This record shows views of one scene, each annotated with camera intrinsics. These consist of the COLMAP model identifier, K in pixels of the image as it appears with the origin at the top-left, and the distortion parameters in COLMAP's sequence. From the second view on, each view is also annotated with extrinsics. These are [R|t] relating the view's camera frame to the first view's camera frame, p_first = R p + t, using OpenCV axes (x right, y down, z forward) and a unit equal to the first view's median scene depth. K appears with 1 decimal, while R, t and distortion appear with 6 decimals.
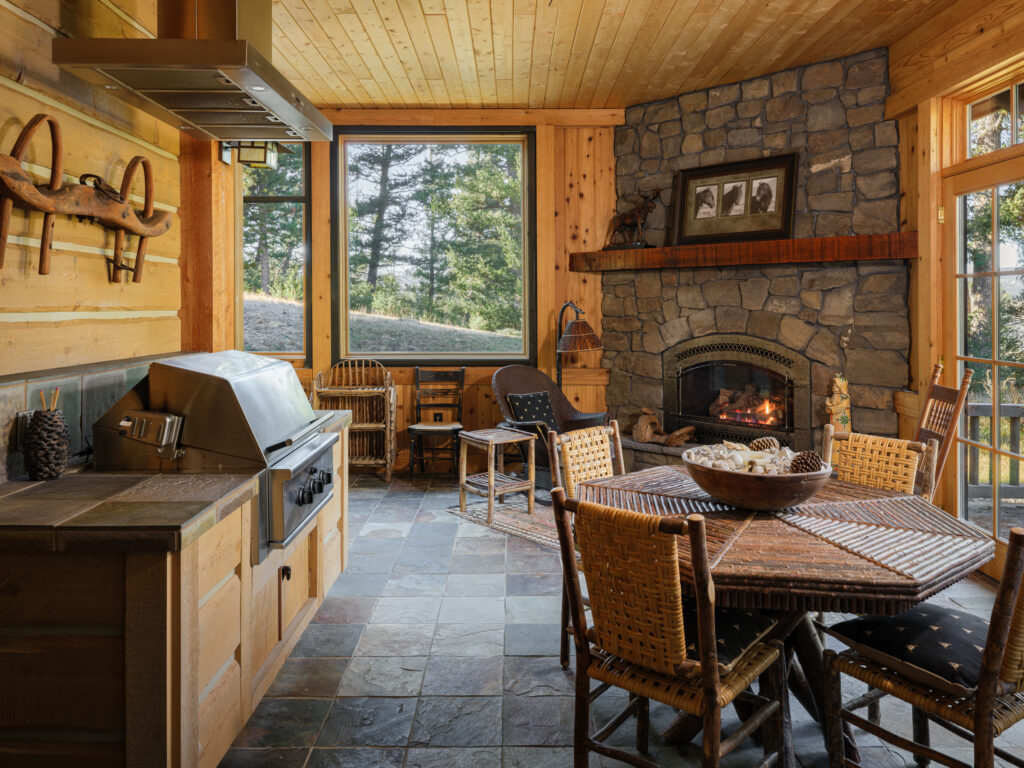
lens RADIAL K [[720.2, 0, 515.2], [0, 720.2, 377.2], [0, 0, 1]] dist [-0.026824, 0.003006]
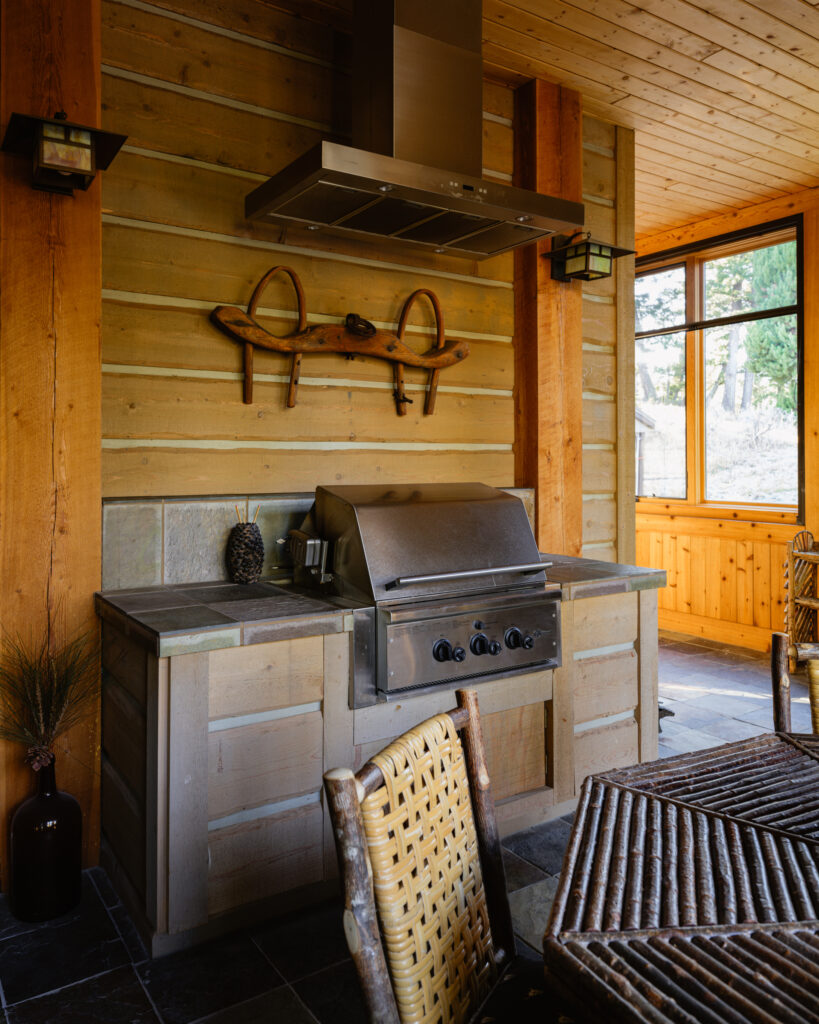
lens RADIAL K [[761.3, 0, 408.9], [0, 761.3, 493.3], [0, 0, 1]] dist [0.005061, 0.002936]
pose [[0.544278, 0.021578, -0.838627, 0.364074], [-0.072875, 0.997106, -0.021641, 0.004505], [0.835733, 0.072894, 0.544276, 0.396830]]
